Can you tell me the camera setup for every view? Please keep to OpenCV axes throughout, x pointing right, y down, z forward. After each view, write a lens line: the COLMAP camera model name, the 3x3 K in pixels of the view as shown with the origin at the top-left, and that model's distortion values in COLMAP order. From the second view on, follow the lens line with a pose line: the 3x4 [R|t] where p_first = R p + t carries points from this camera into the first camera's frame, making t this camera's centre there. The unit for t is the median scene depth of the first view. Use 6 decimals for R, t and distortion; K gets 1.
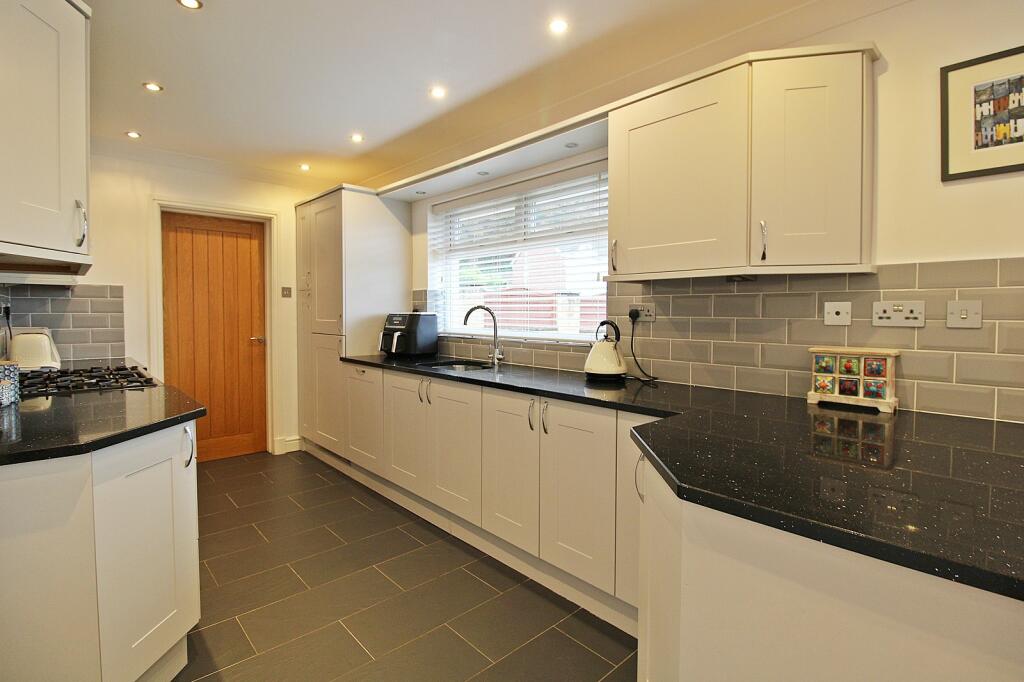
lens RADIAL K [[493.1, 0, 515.8], [0, 493.1, 328.2], [0, 0, 1]] dist [-0.013525, -0.001268]
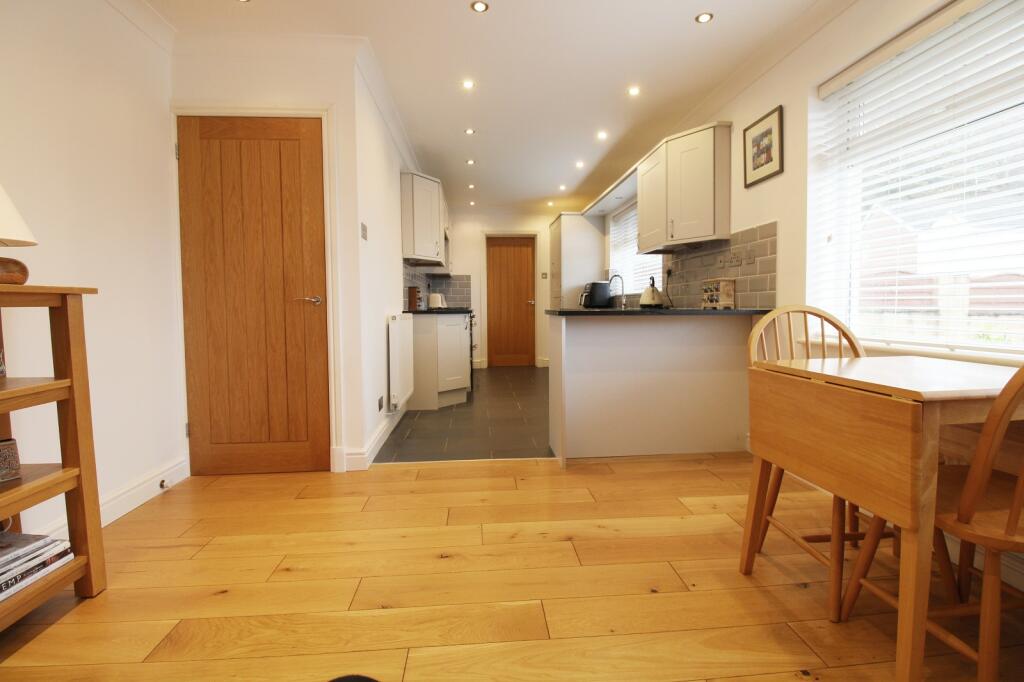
lens RADIAL K [[475.5, 0, 516.0], [0, 475.5, 328.0], [0, 0, 1]] dist [-0.000457, -0.012346]
pose [[0.784377, 0.016780, -0.620058, 0.599844], [-0.008618, 0.999832, 0.016156, 0.102678], [0.620225, -0.007329, 0.784390, -0.466717]]
